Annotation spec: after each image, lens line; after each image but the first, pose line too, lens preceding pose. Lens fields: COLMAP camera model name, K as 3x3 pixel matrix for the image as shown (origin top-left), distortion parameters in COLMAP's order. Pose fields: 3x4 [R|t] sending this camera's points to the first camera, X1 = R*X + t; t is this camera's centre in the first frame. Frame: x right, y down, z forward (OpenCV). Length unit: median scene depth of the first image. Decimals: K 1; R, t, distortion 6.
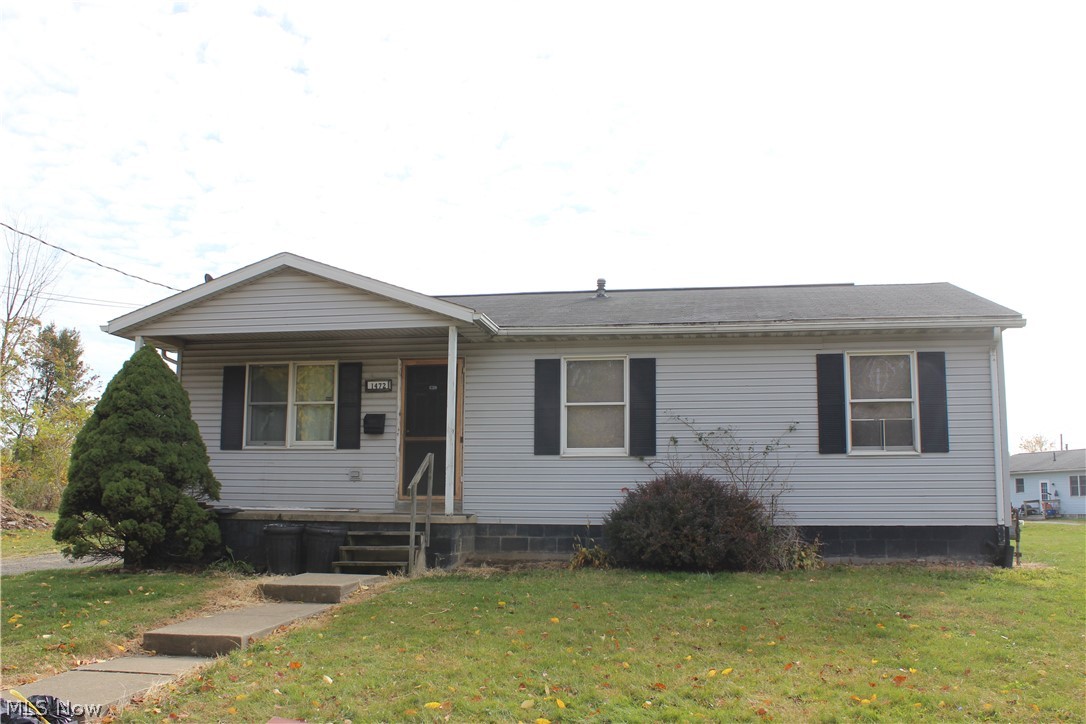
lens RADIAL K [[980.3, 0, 540.8], [0, 980.3, 376.3], [0, 0, 1]] dist [-0.160267, 0.163713]
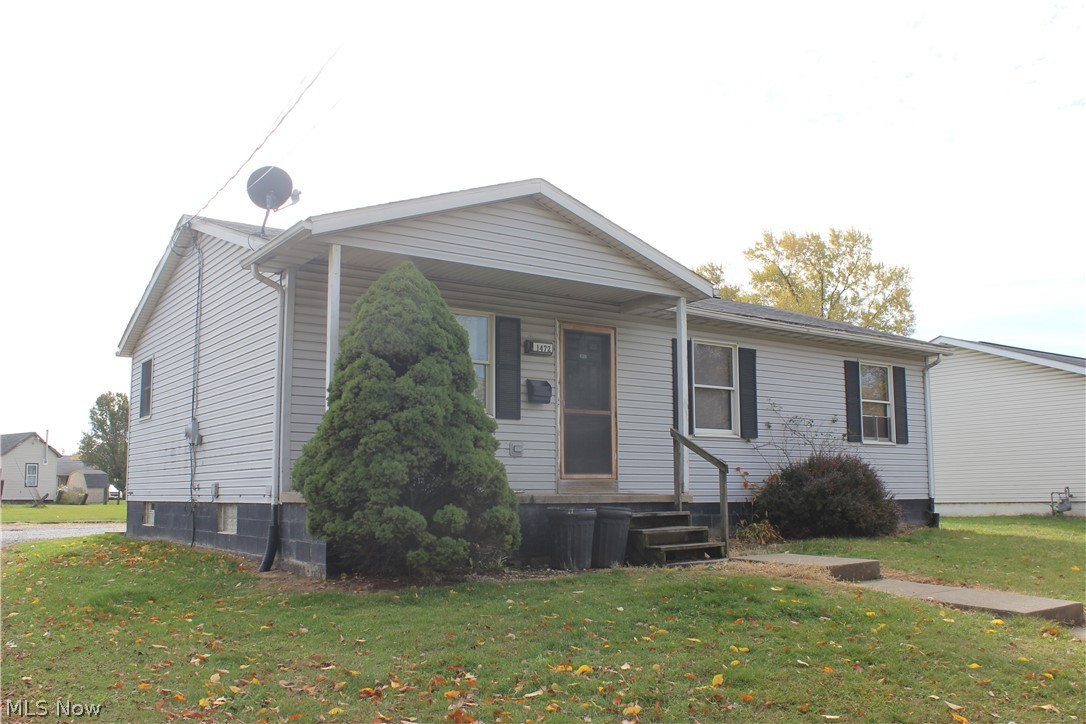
lens RADIAL K [[980.3, 0, 540.8], [0, 980.3, 376.3], [0, 0, 1]] dist [-0.160267, 0.163713]
pose [[0.699385, 0.078523, 0.710419, -0.824404], [-0.086202, 0.995958, -0.025220, 0.059408], [-0.709528, -0.043601, 0.703327, 0.401664]]
